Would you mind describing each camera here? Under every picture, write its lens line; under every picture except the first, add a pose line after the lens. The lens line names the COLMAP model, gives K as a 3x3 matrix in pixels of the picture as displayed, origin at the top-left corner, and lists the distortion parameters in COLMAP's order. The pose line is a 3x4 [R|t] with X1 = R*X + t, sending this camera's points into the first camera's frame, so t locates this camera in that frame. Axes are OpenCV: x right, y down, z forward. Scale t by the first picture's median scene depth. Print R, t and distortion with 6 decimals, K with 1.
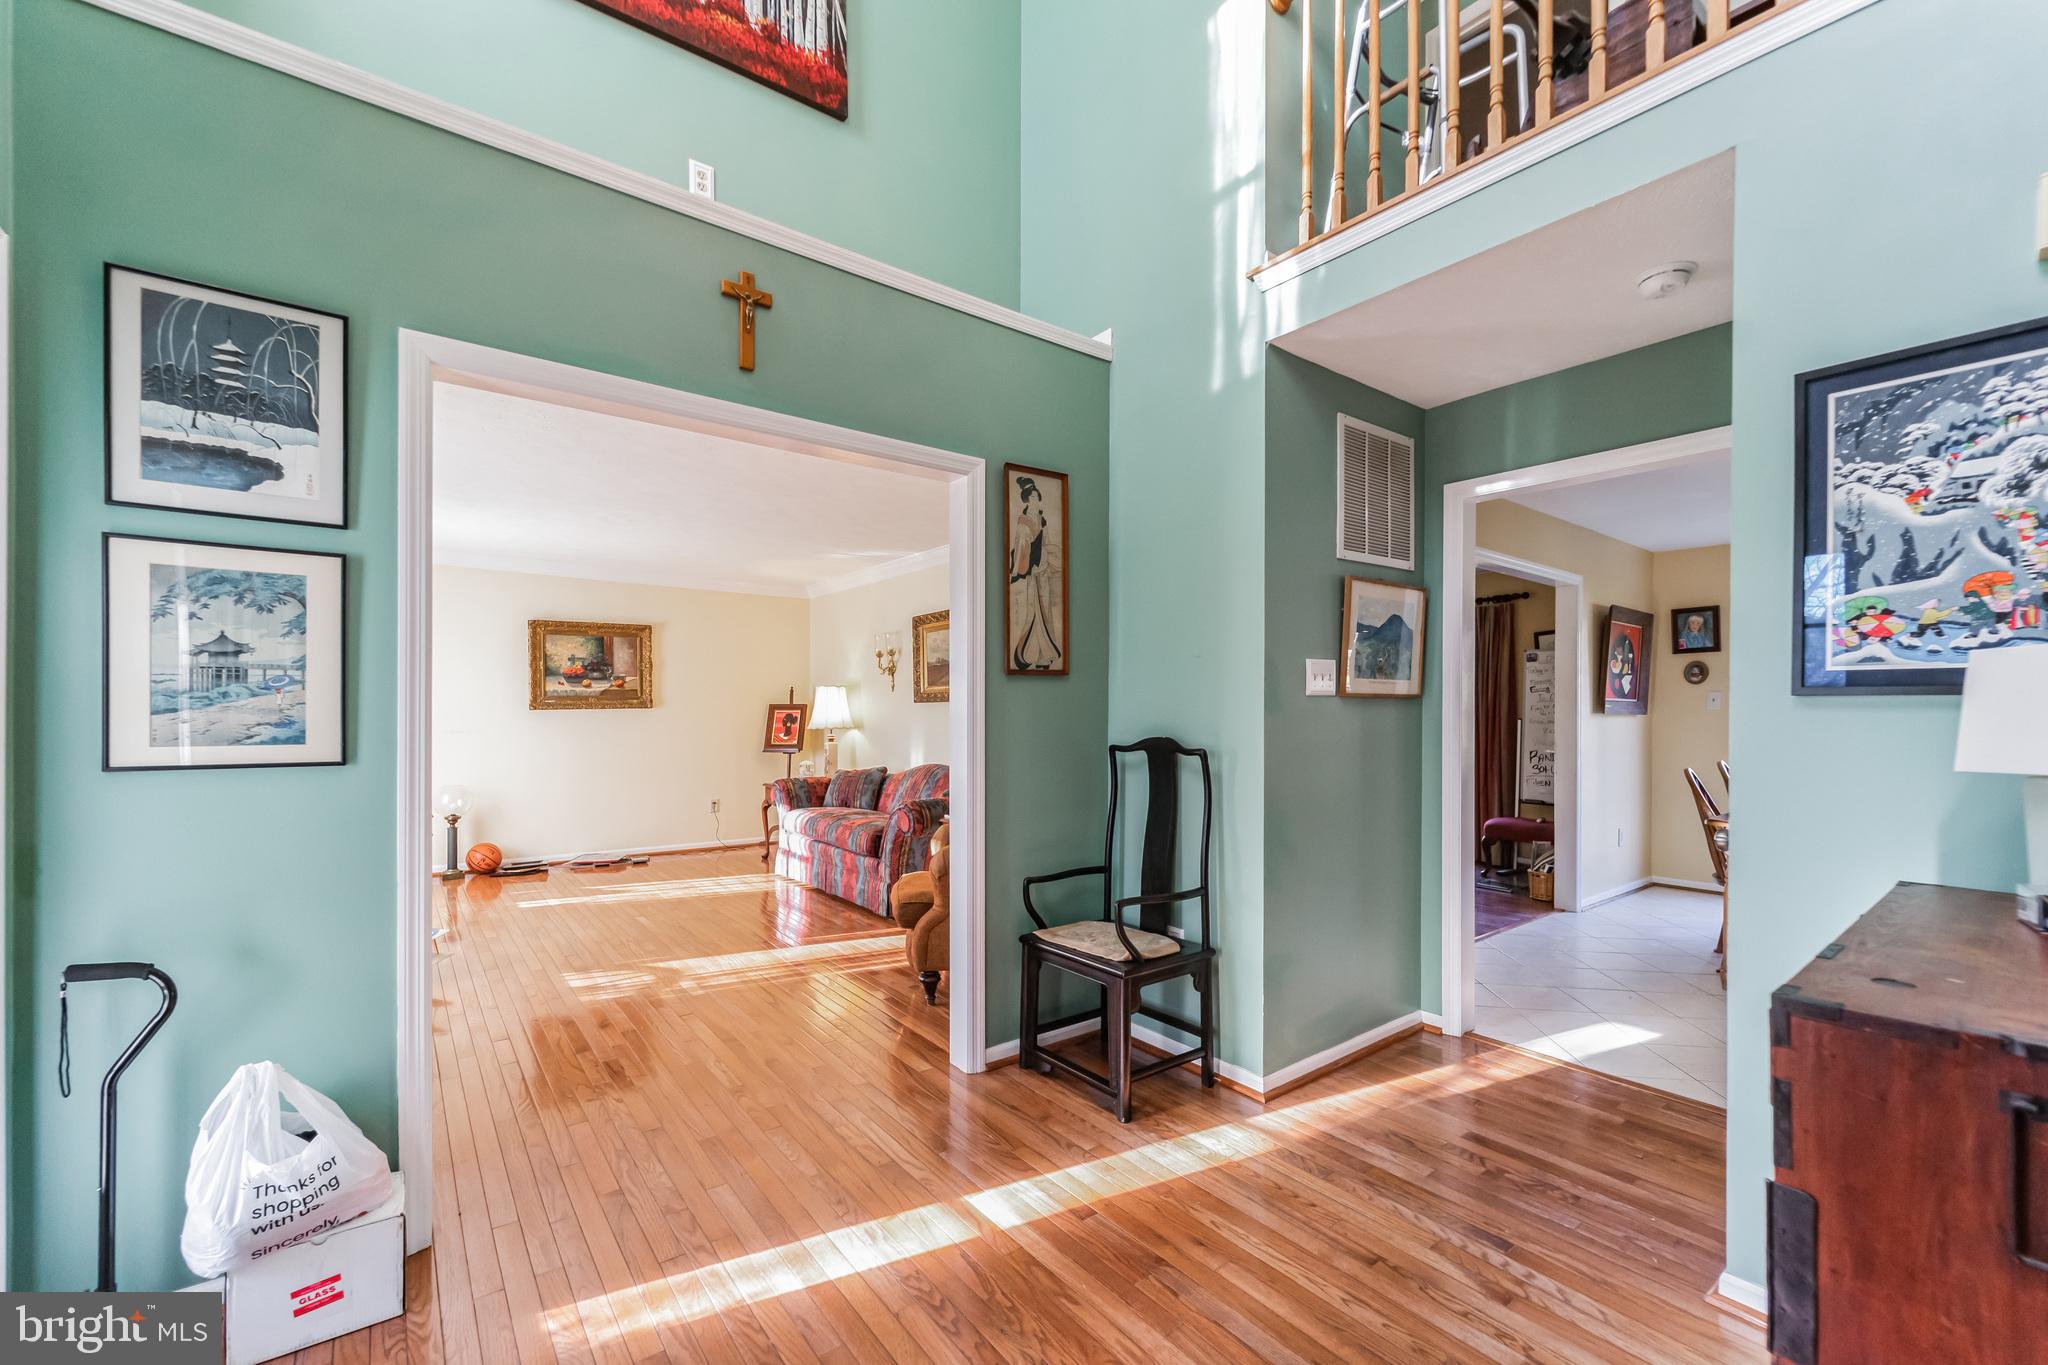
lens RADIAL K [[828.9, 0, 1024.6], [0, 828.9, 714.7], [0, 0, 1]] dist [0.000336, 0.000023]
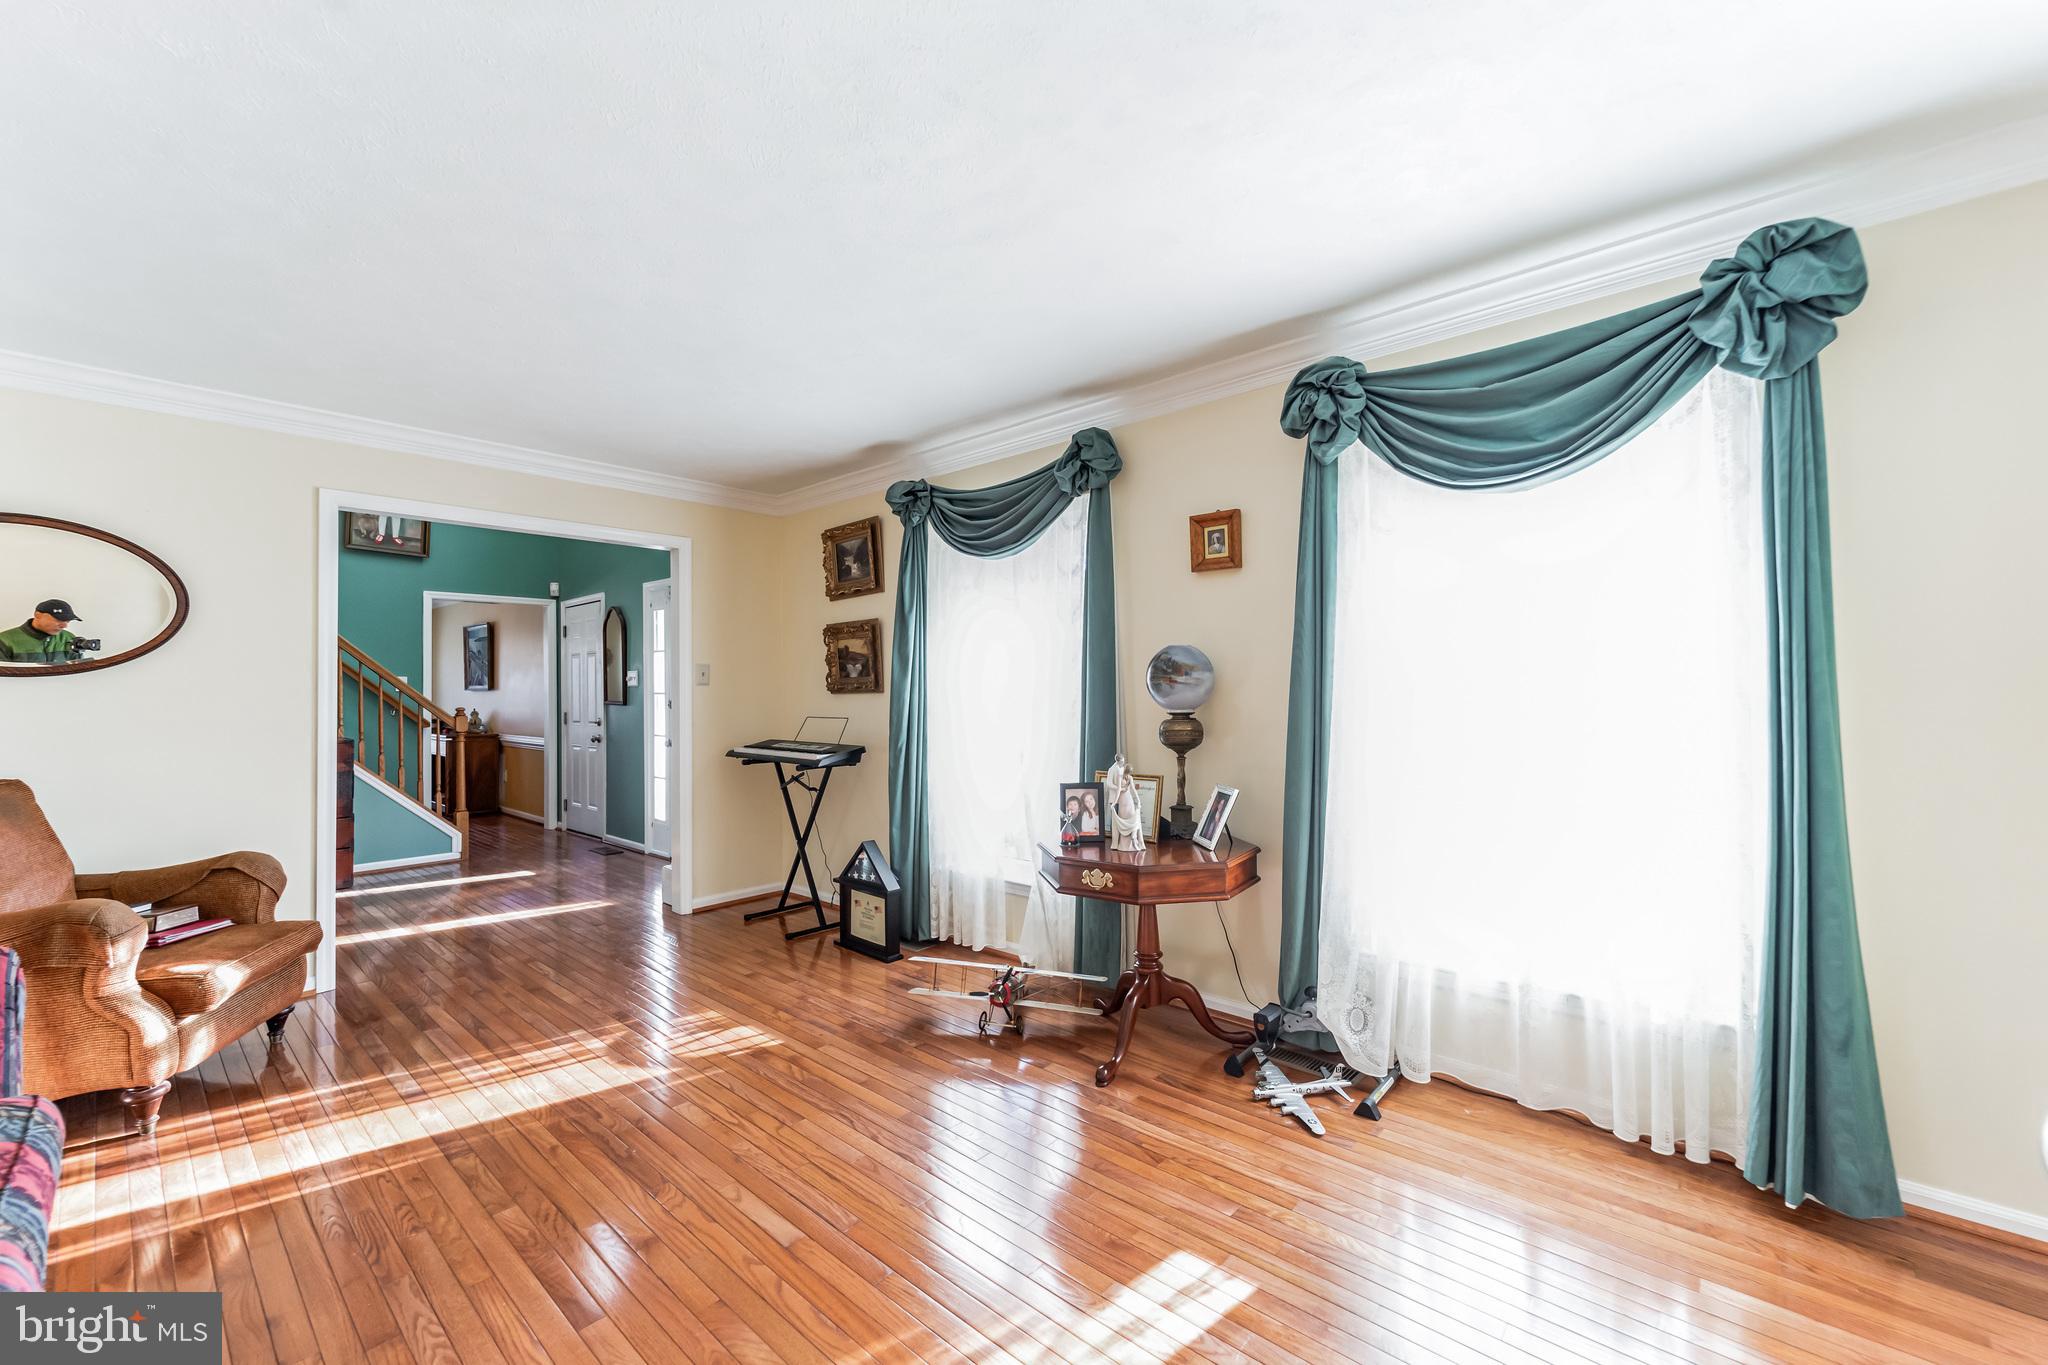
lens RADIAL K [[823.6, 0, 1031.3], [0, 823.6, 681.8], [0, 0, 1]] dist [0.001324, -0.000010]
pose [[-0.981589, 0.004484, -0.190950, -0.682373], [0.005174, 0.999982, -0.003118, -0.010648], [0.190933, -0.004049, -0.981595, 1.890426]]
